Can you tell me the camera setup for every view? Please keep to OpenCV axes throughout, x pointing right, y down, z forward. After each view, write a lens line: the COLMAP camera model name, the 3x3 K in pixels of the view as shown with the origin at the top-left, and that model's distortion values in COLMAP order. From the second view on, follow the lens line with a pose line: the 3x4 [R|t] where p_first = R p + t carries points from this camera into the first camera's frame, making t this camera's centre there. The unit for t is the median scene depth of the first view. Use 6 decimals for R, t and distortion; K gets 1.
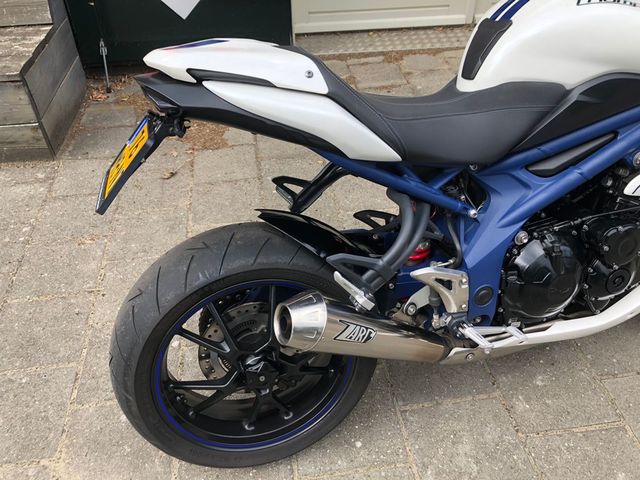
lens RADIAL K [[523.1, 0, 320.7], [0, 523.1, 239.0], [0, 0, 1]] dist [0.024801, -0.024888]
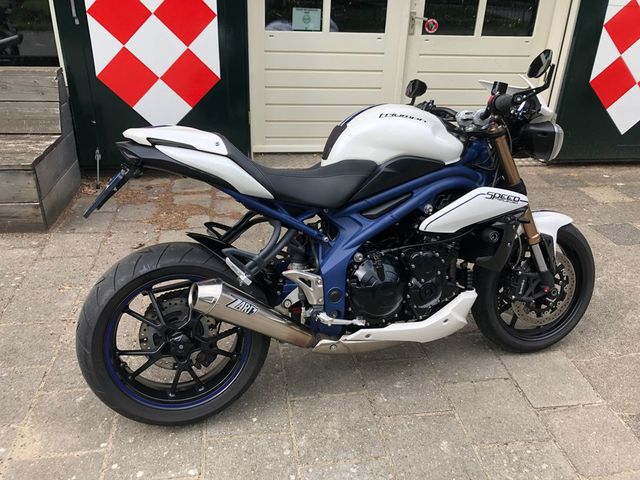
lens RADIAL K [[523.1, 0, 316.6], [0, 523.1, 237.1], [0, 0, 1]] dist [0.024801, -0.024888]
pose [[0.998943, 0.035940, 0.028639, 0.181343], [-0.027801, 0.968844, -0.246105, 0.274913], [-0.036592, 0.245049, 0.968820, -0.427393]]
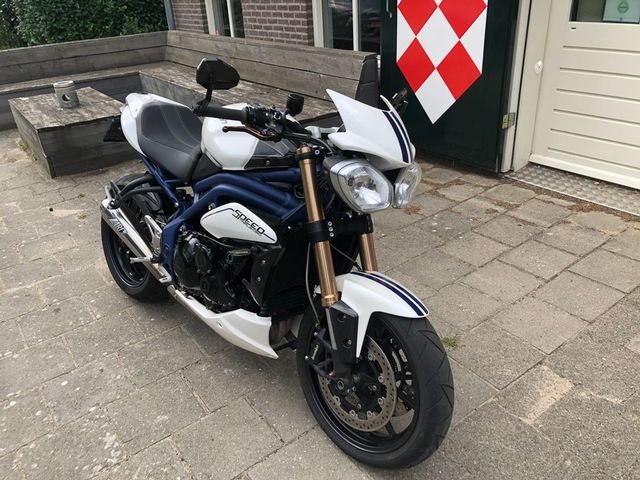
lens RADIAL K [[523.1, 0, 318.5], [0, 523.1, 233.9], [0, 0, 1]] dist [0.024801, -0.024888]
pose [[0.460631, 0.376163, -0.803941, 1.726771], [-0.527674, 0.844369, 0.092740, -0.334575], [0.713708, 0.381500, 0.587434, 0.248281]]
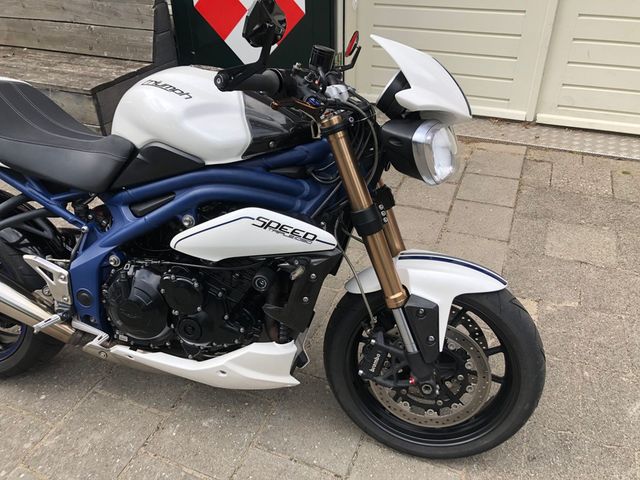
lens RADIAL K [[523.1, 0, 323.0], [0, 523.1, 232.3], [0, 0, 1]] dist [0.024801, -0.024888]
pose [[0.860009, 0.270018, -0.432984, 1.119329], [-0.321203, 0.945784, -0.048173, -0.137668], [0.396502, 0.180505, 0.900113, 0.068945]]
